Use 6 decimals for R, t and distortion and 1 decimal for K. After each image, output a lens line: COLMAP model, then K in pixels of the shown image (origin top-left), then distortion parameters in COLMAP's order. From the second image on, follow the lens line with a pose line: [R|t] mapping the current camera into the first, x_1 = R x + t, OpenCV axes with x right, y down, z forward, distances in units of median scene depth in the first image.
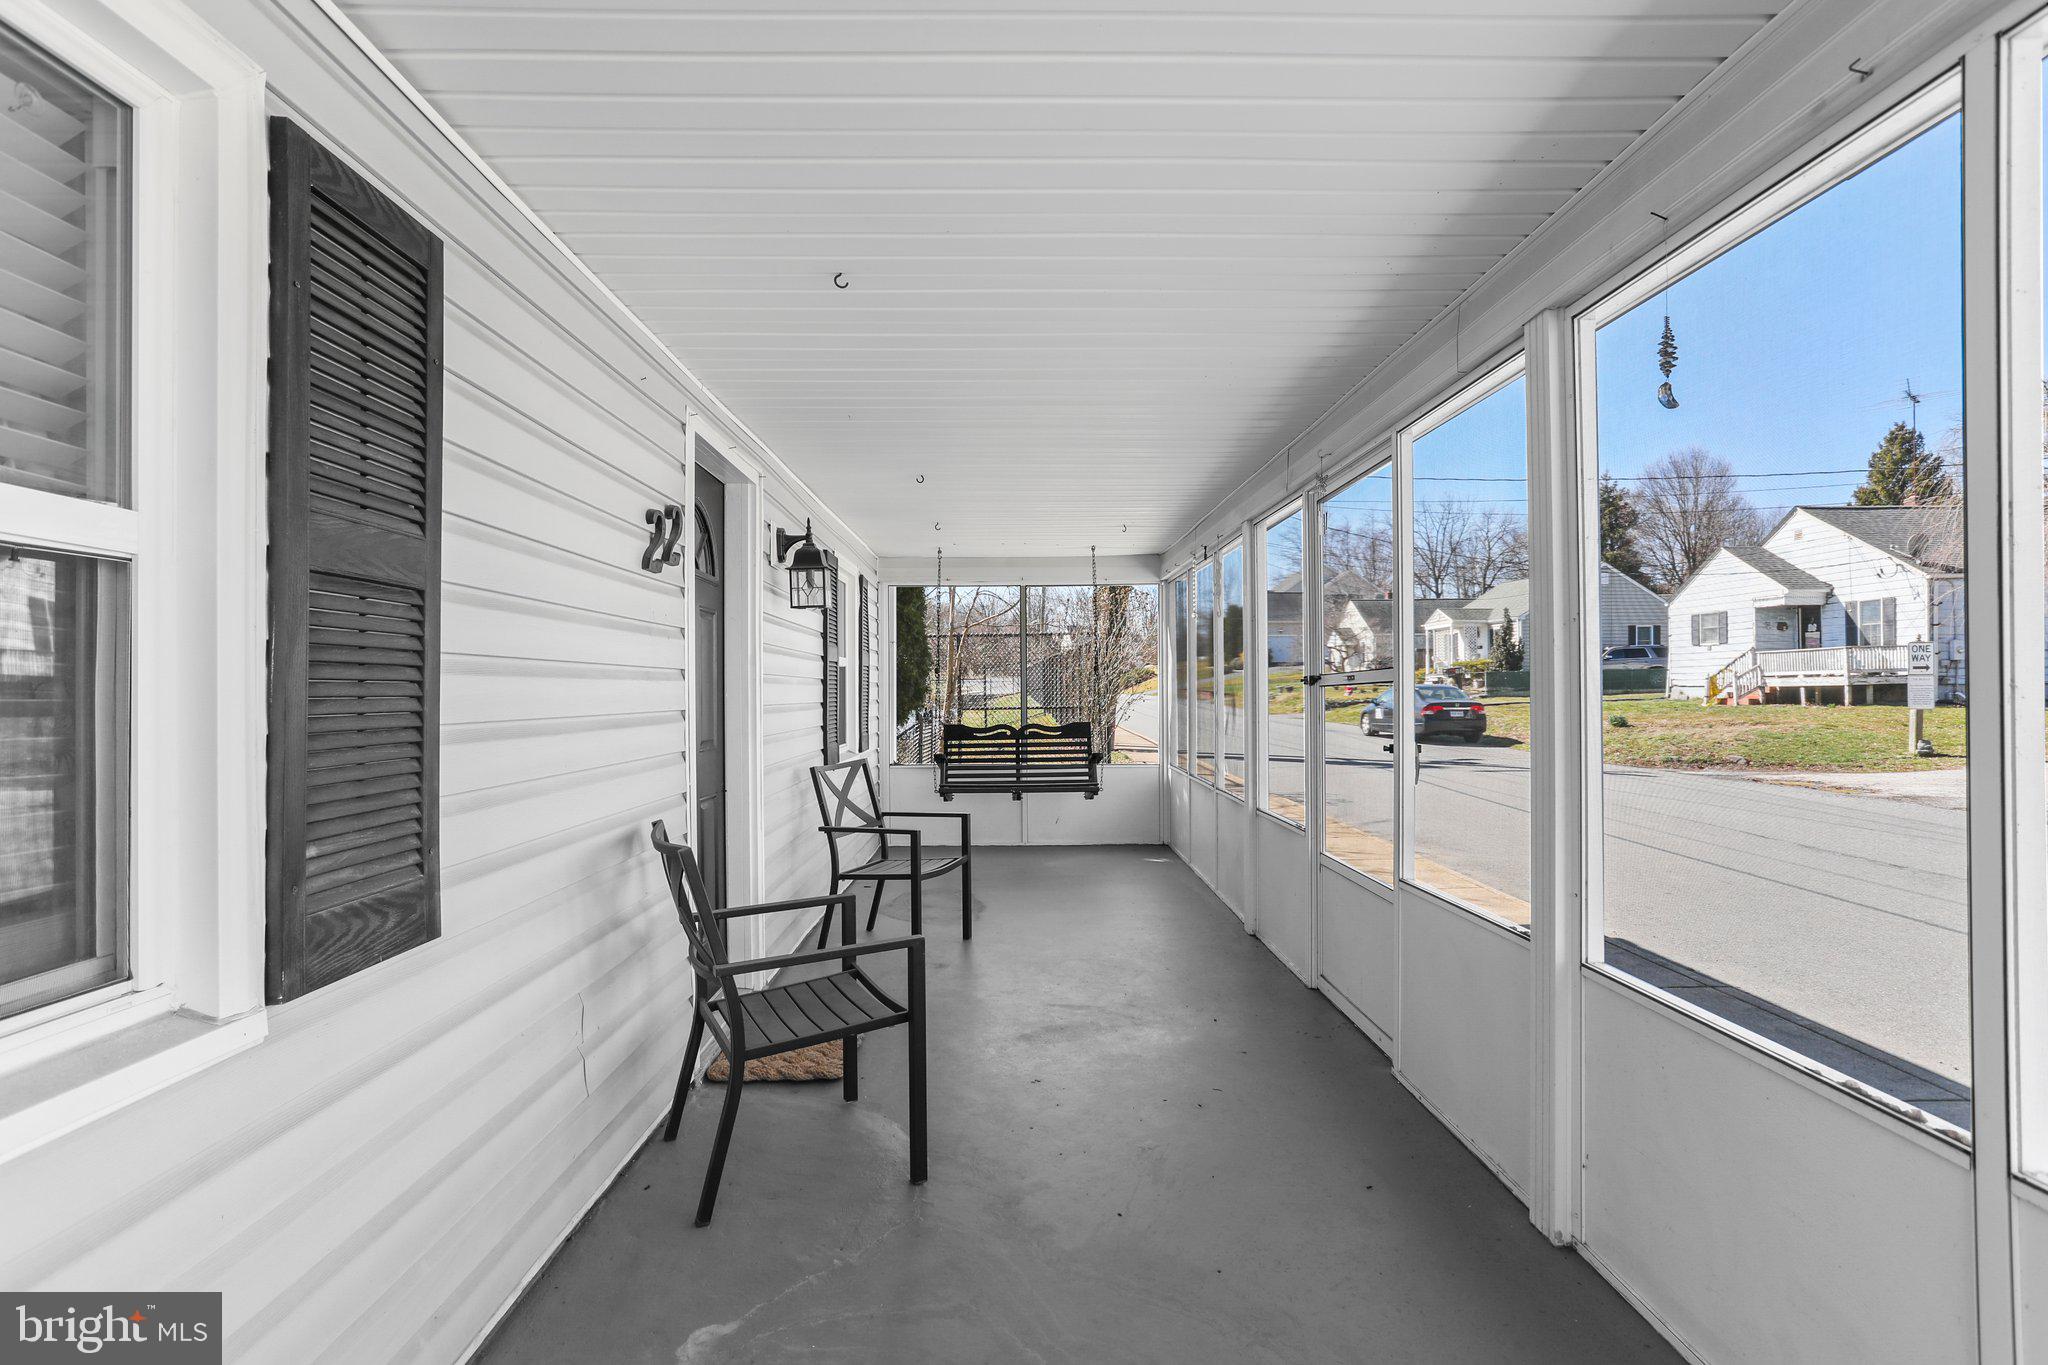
lens RADIAL K [[991.4, 0, 1024.0], [0, 991.4, 682.5], [0, 0, 1]] dist [-0.048675, 0.025100]
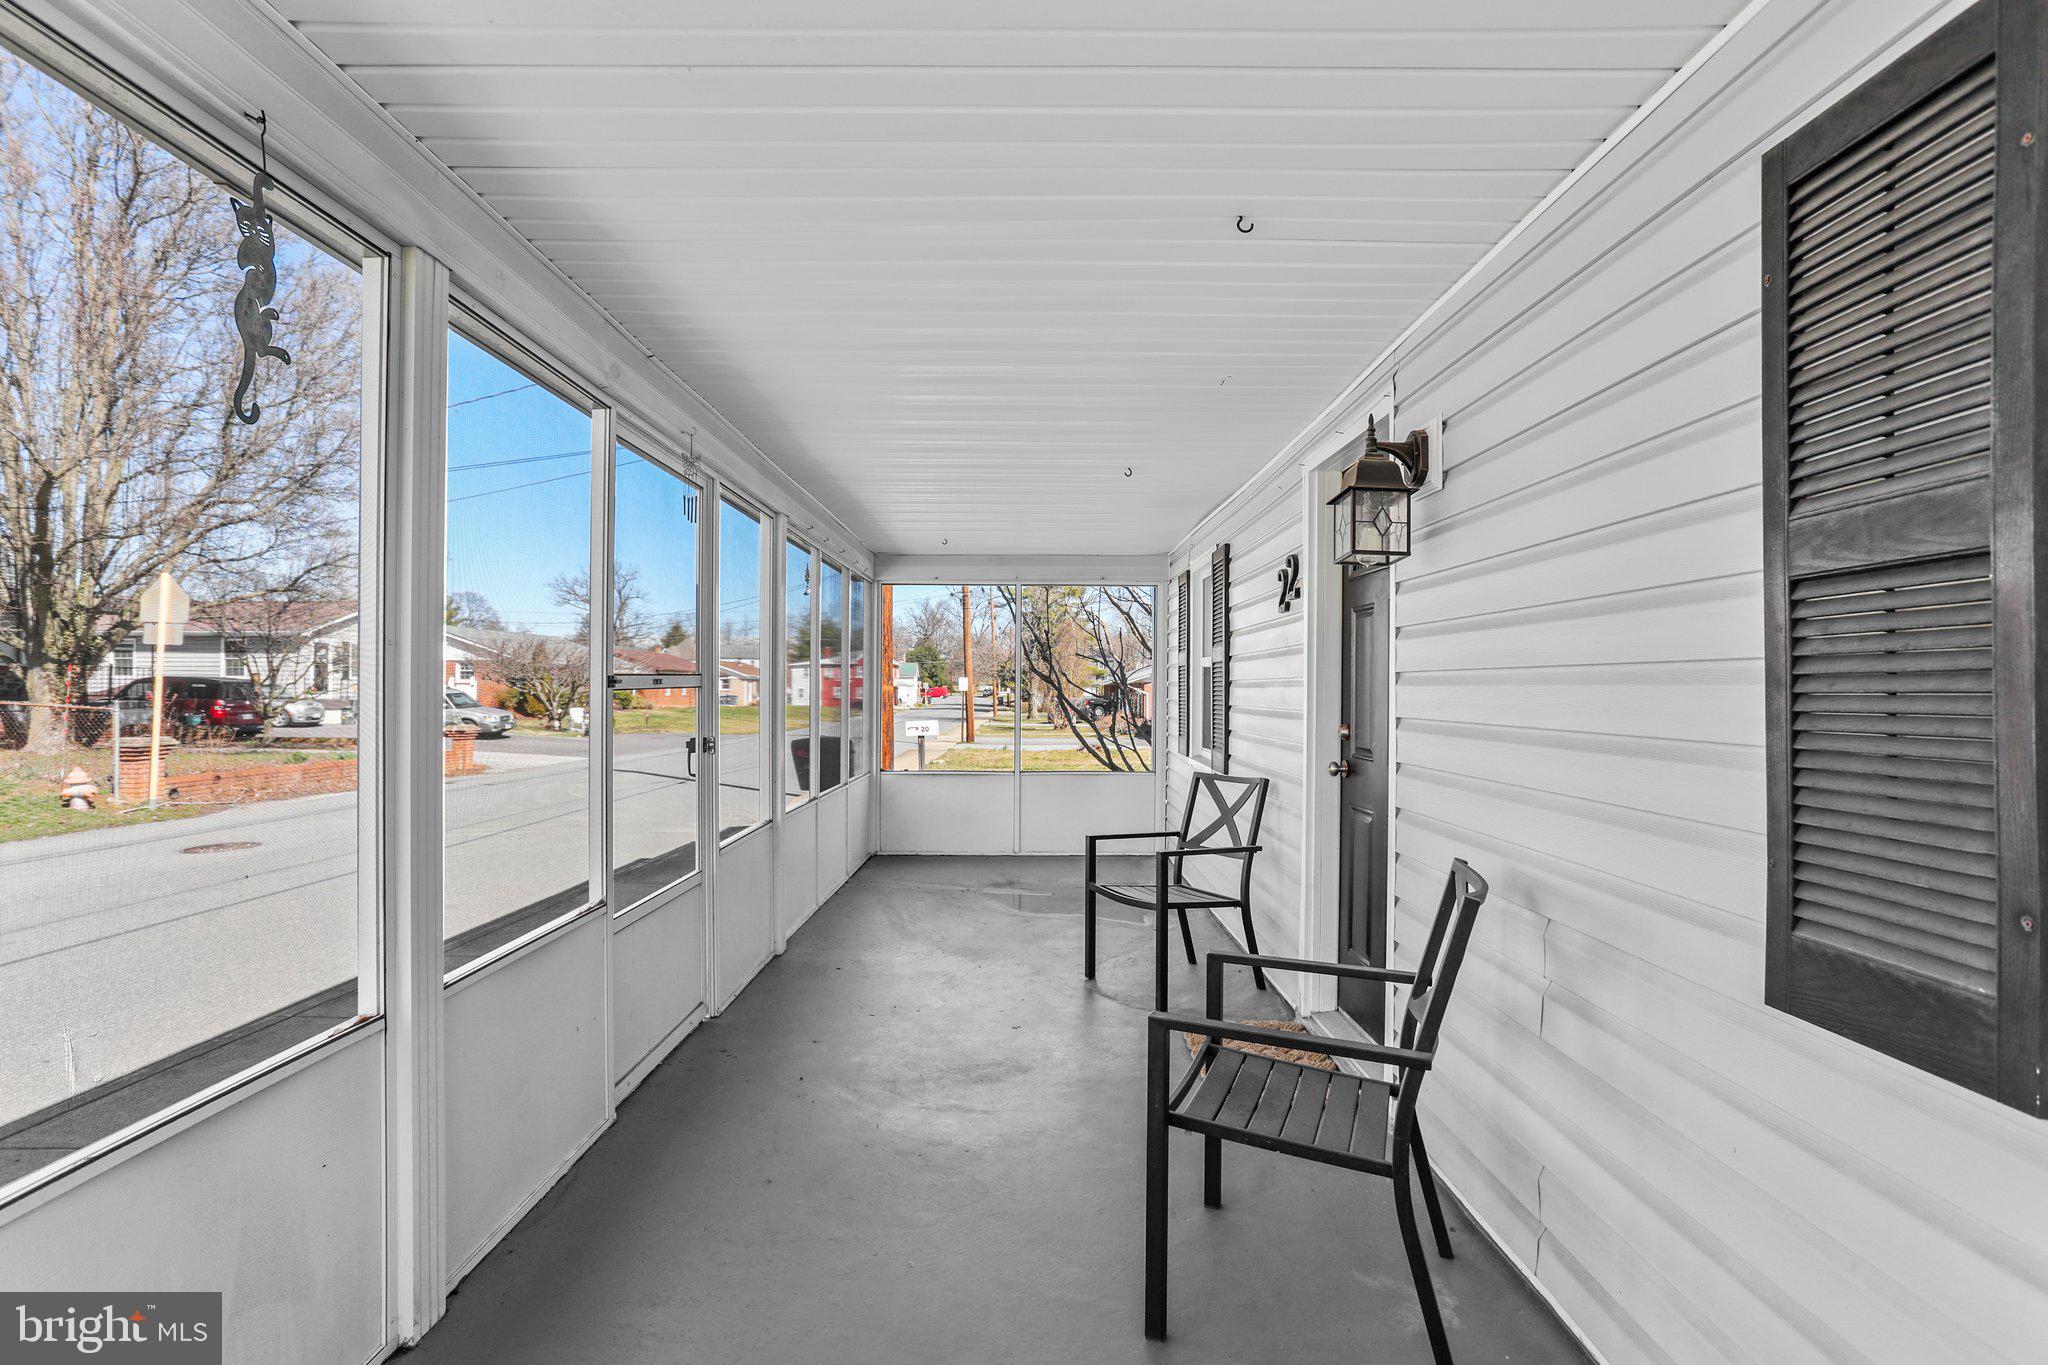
lens RADIAL K [[991.4, 0, 1024.0], [0, 991.4, 682.5], [0, 0, 1]] dist [-0.048675, 0.025100]
pose [[-0.999650, -0.016146, 0.020963, -0.013188], [-0.016270, 0.999851, -0.005773, -0.002595], [-0.020867, -0.006112, -0.999764, 1.881534]]
